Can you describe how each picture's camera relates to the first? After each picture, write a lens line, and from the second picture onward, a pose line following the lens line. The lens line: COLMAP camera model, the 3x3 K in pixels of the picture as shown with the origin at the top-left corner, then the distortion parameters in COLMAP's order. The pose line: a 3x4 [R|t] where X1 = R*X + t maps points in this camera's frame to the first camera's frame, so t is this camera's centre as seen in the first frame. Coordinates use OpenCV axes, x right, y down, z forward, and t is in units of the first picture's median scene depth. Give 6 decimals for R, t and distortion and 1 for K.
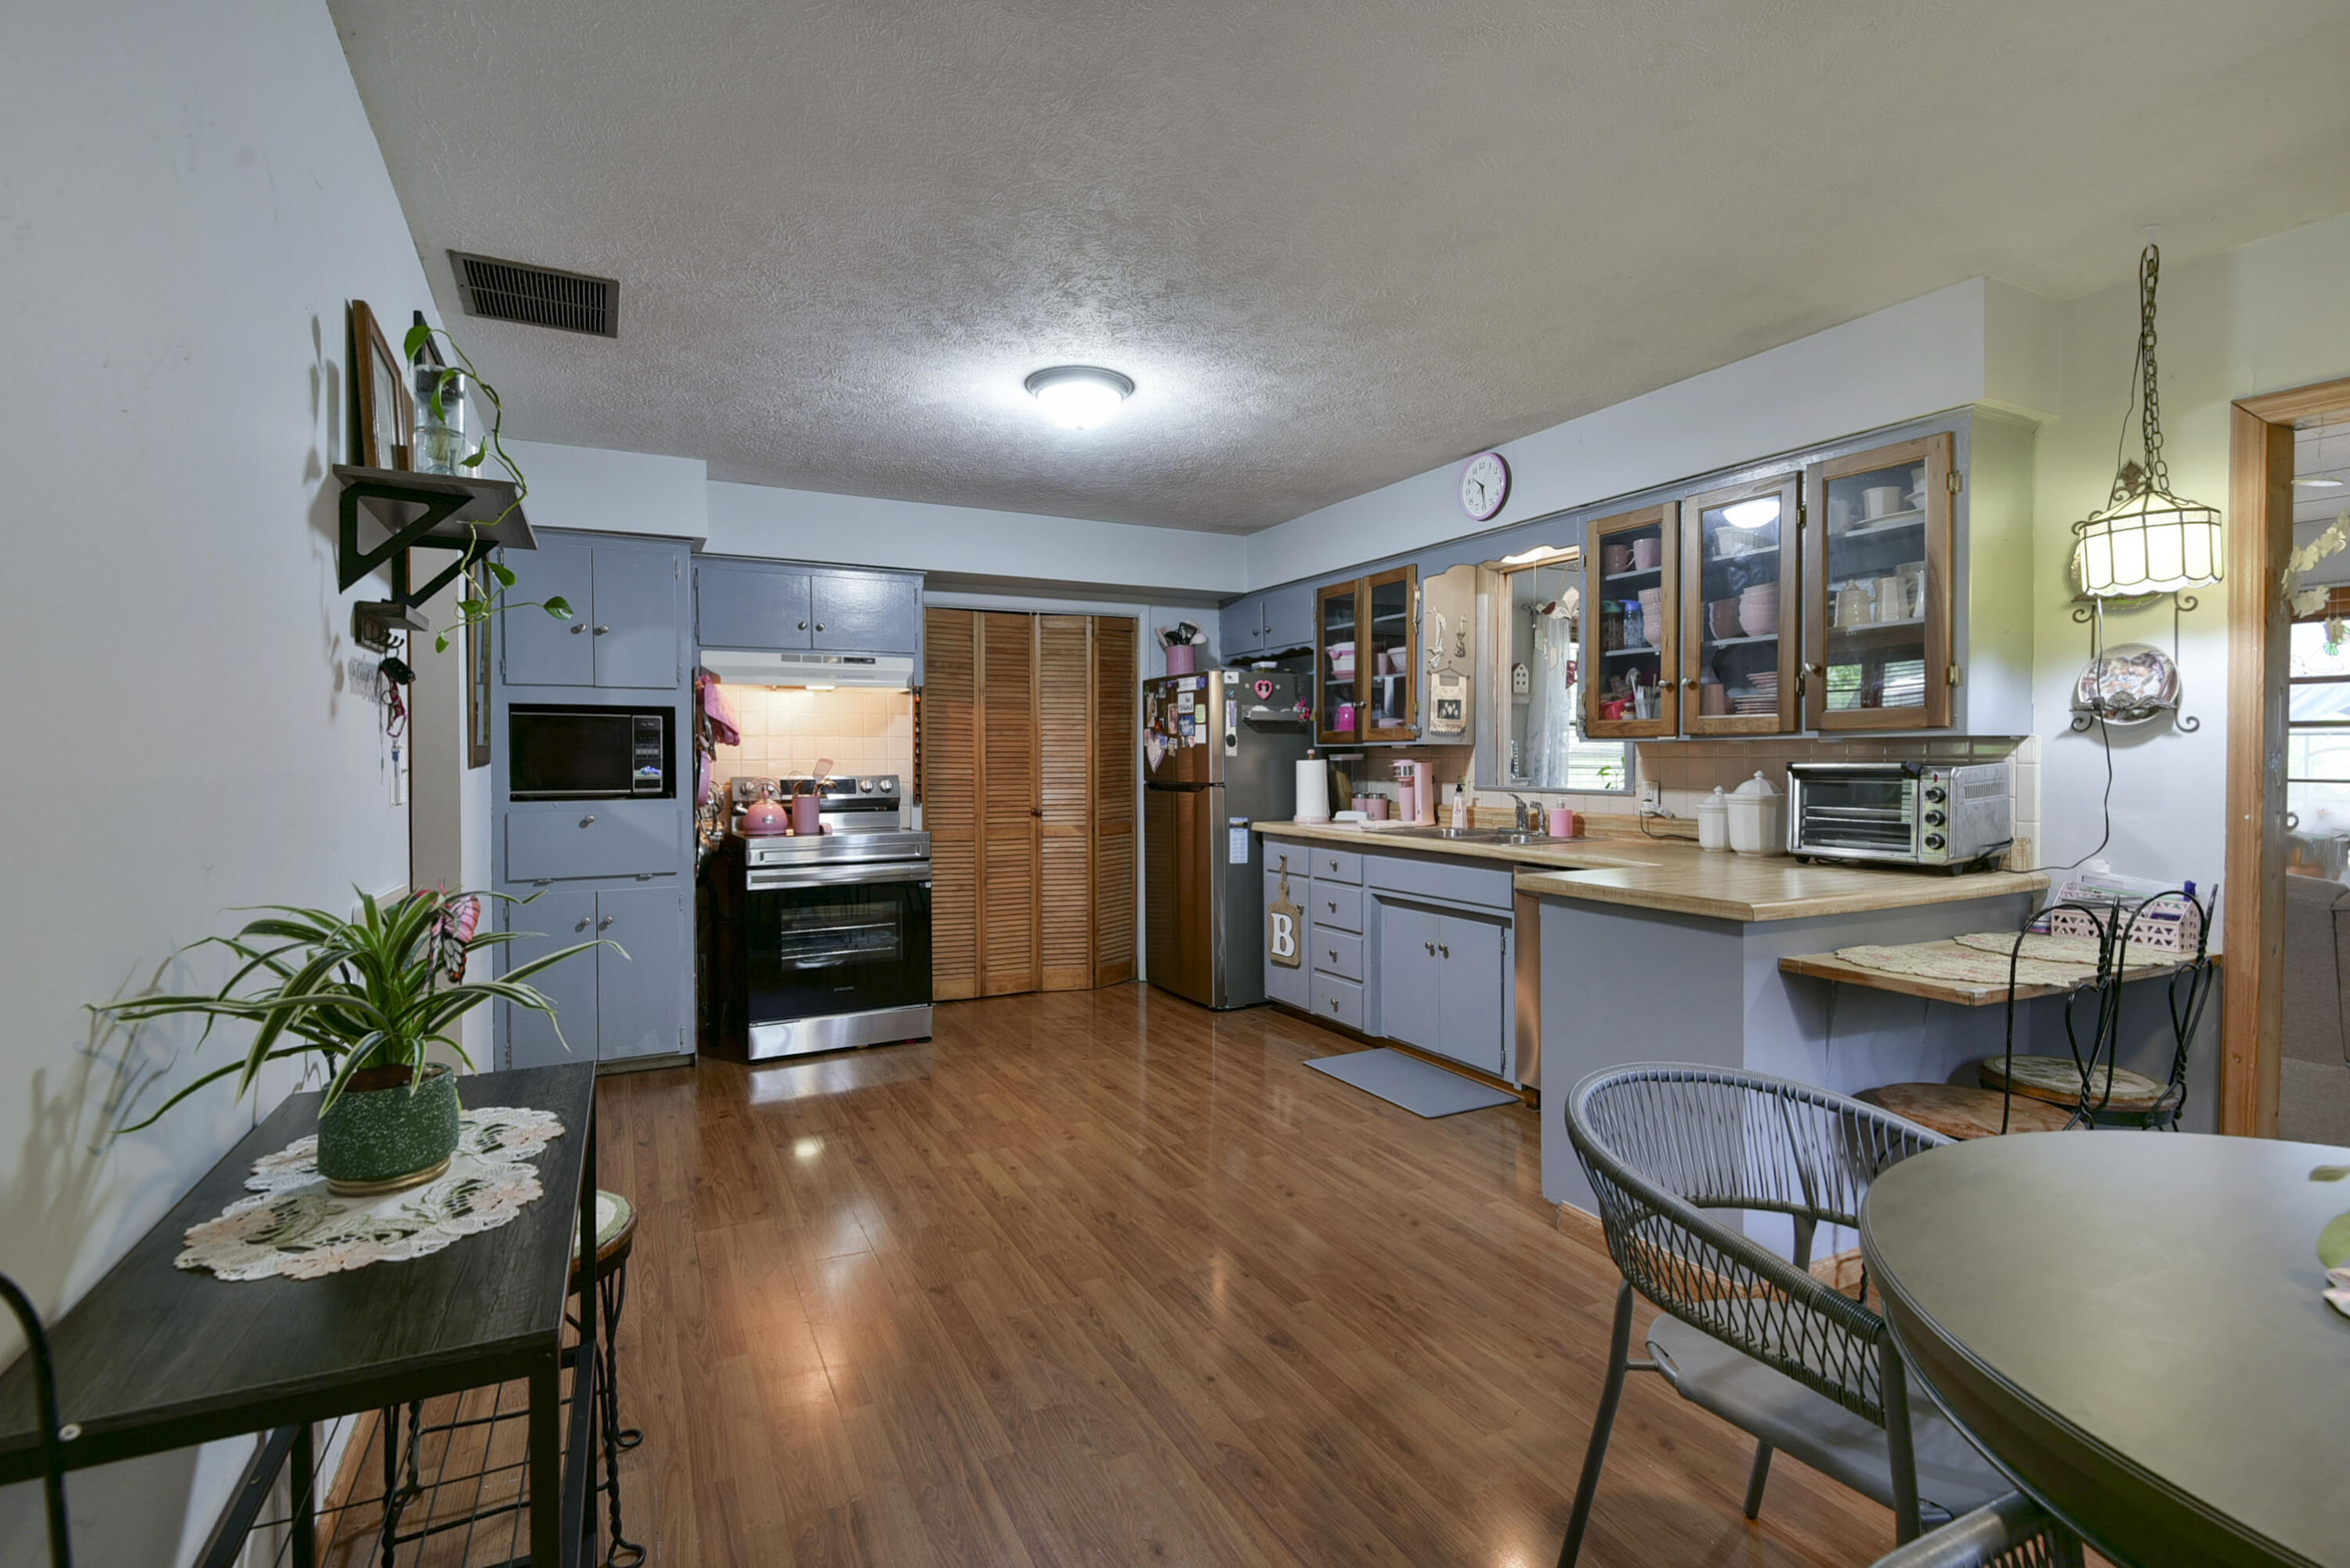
lens RADIAL K [[1096.1, 0, 1176.5], [0, 1096.1, 770.0], [0, 0, 1]] dist [0.061786, -0.046300]
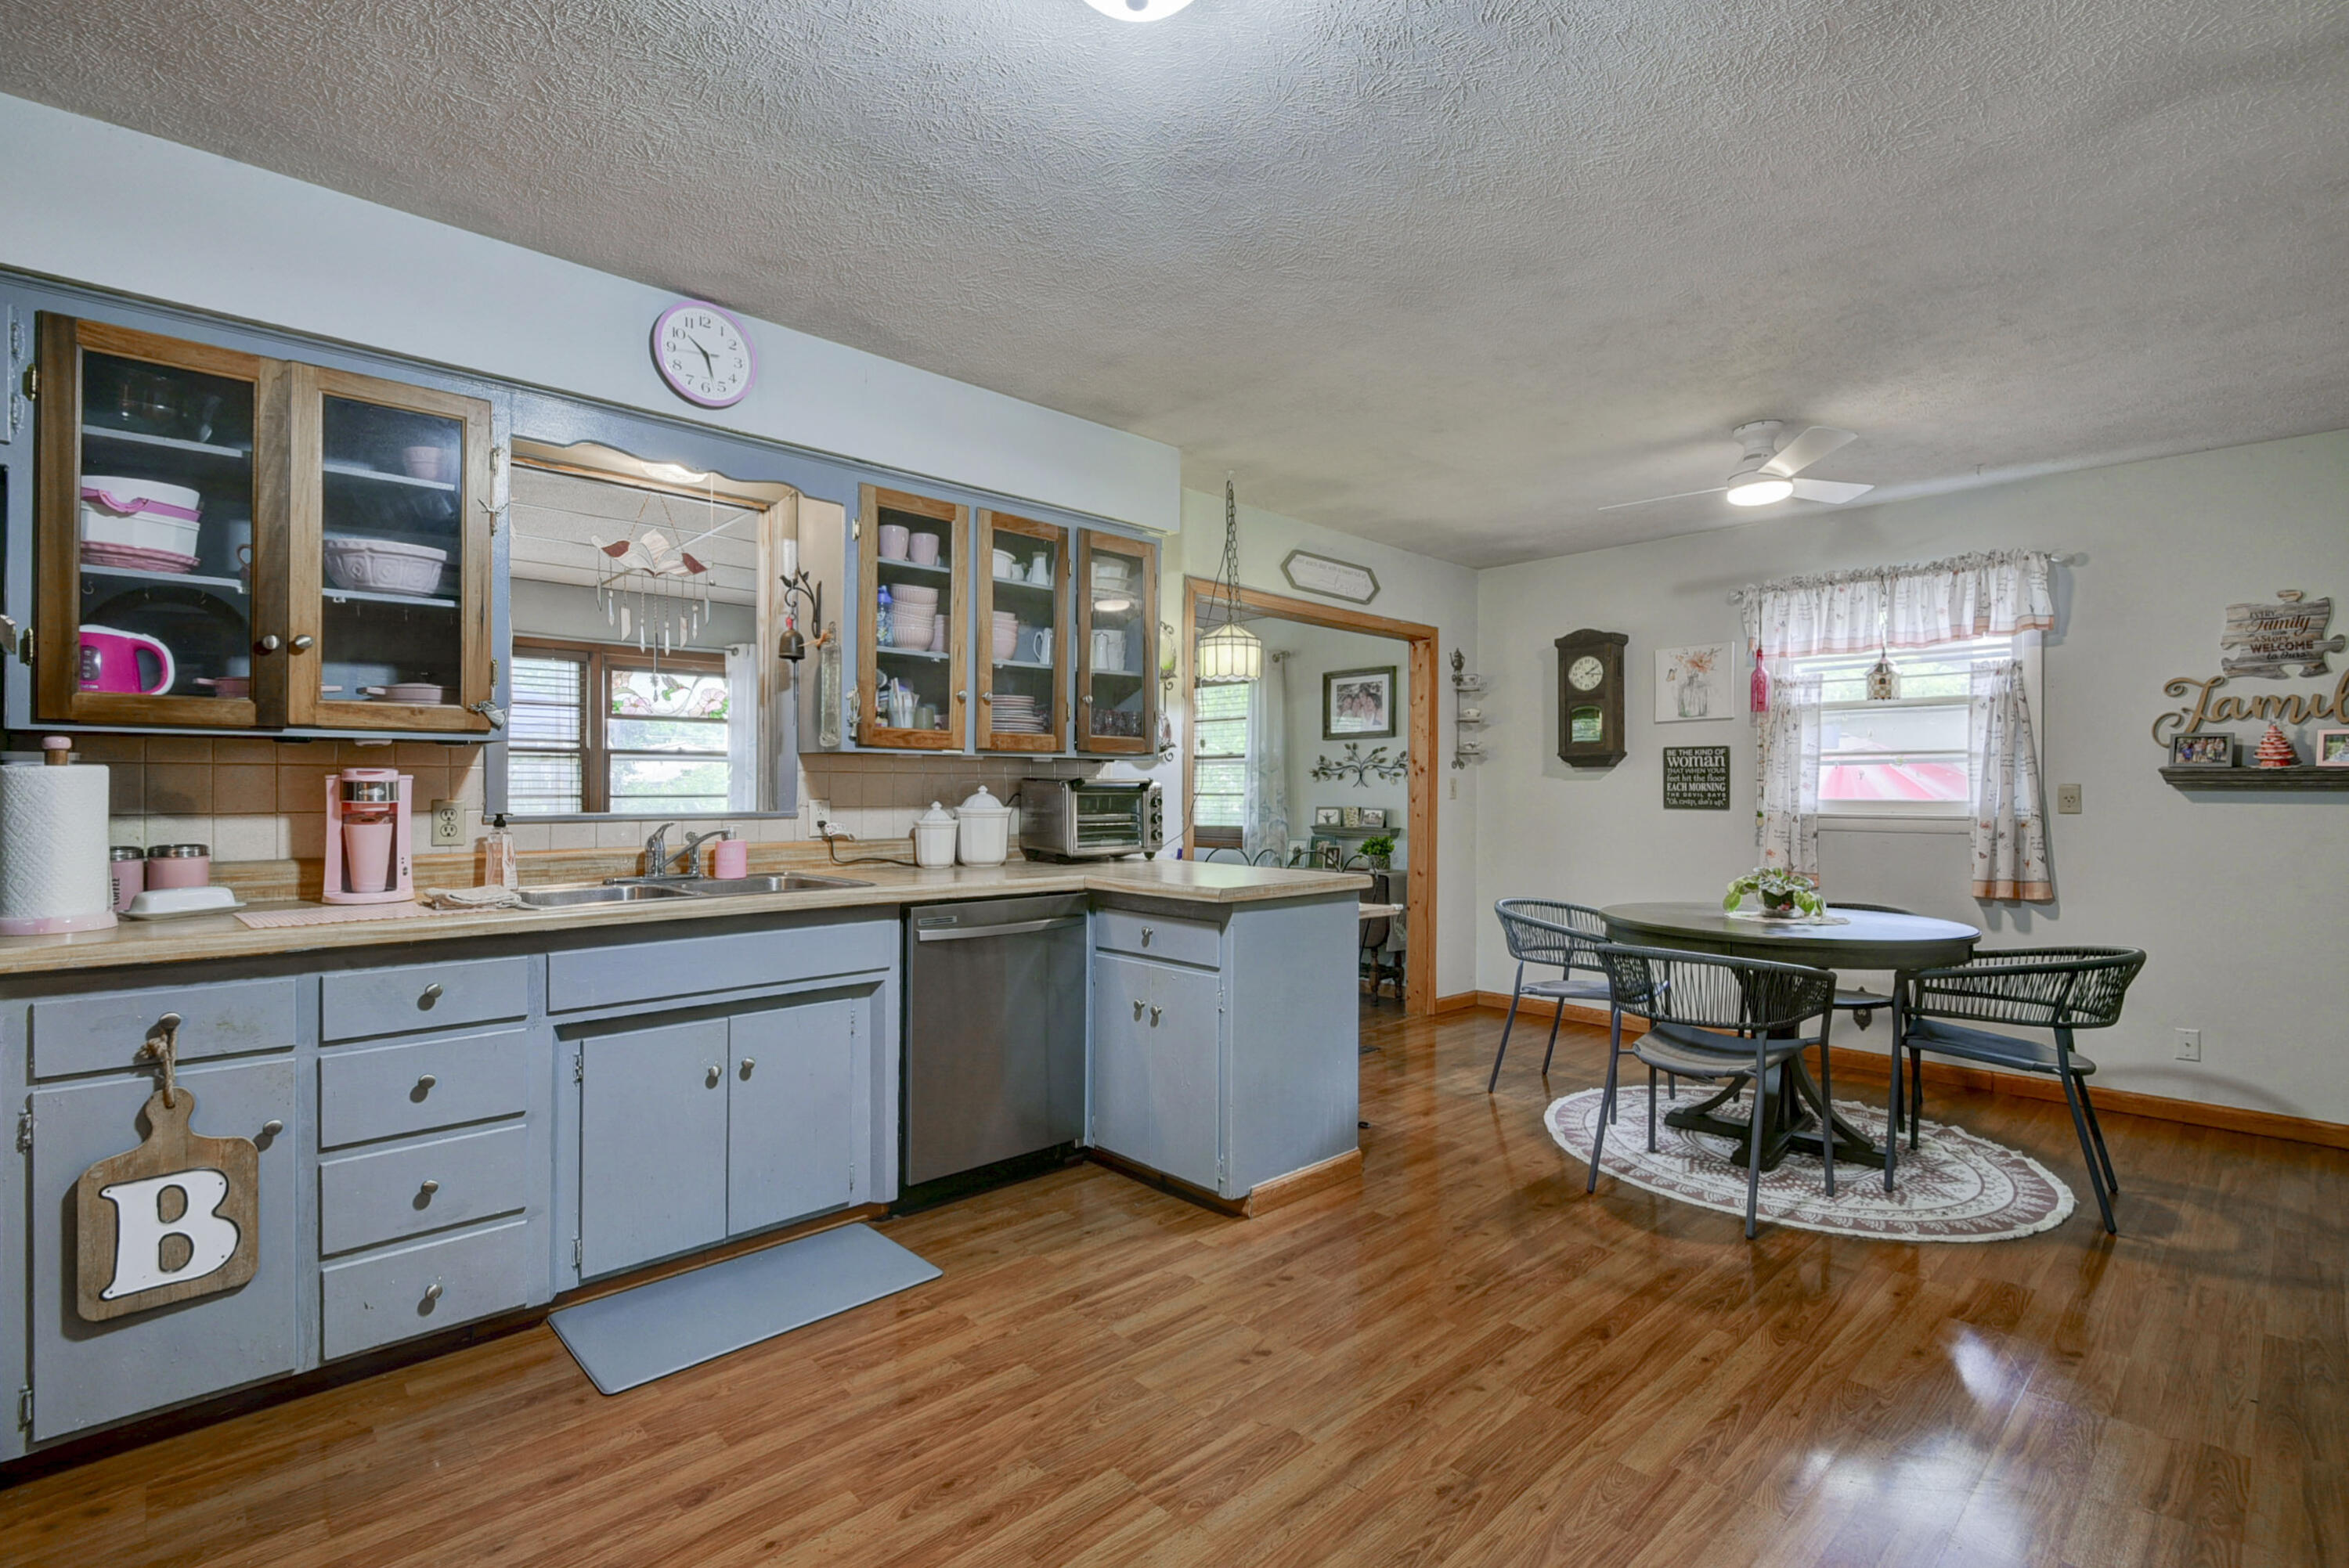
lens RADIAL K [[1078.0, 0, 1167.7], [0, 1078.0, 791.9], [0, 0, 1]] dist [0.017015, -0.013561]
pose [[-0.280287, -0.001545, 0.959915, -0.548679], [0.008013, 0.999960, 0.003950, 0.003234], [-0.959883, 0.008799, -0.280264, 1.201927]]
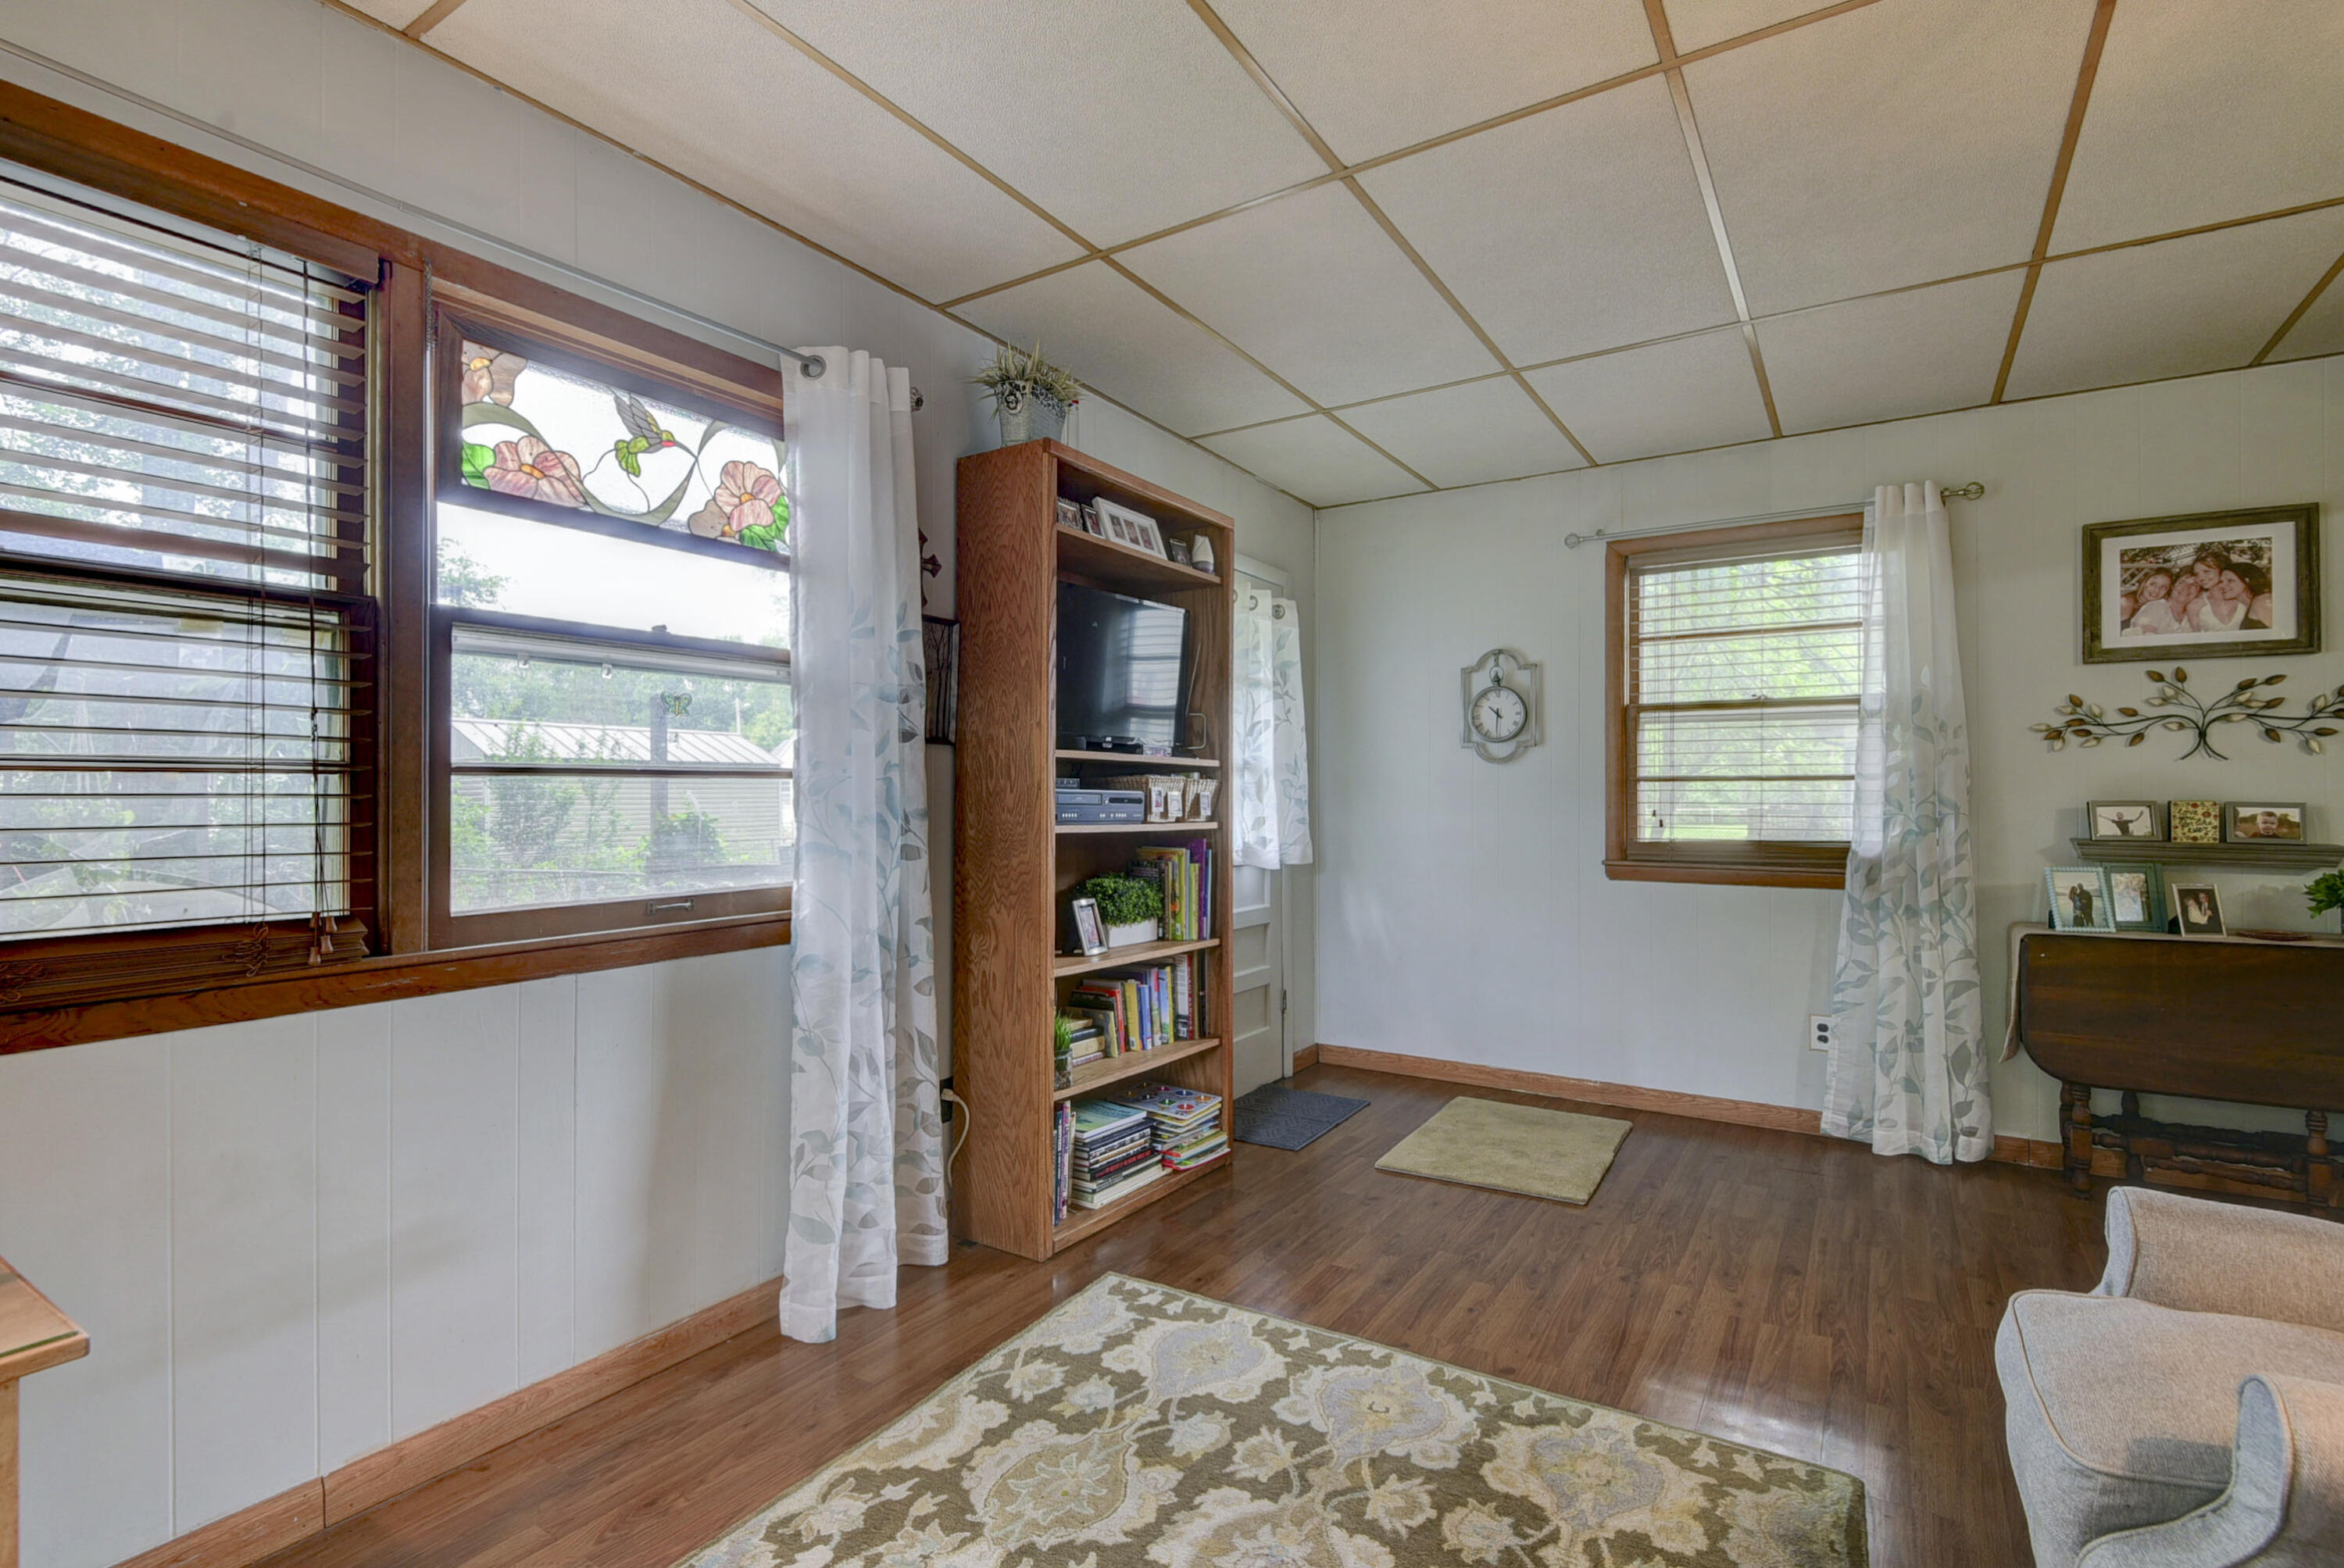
lens RADIAL K [[1120.6, 0, 1190.2], [0, 1120.6, 788.2], [0, 0, 1]] dist [-0.001778, -0.001171]
pose [[-0.518745, 0.001122, 0.854928, 0.937044], [0.006249, 0.999977, 0.002480, 0.023318], [-0.854906, 0.006629, -0.518741, 1.604104]]
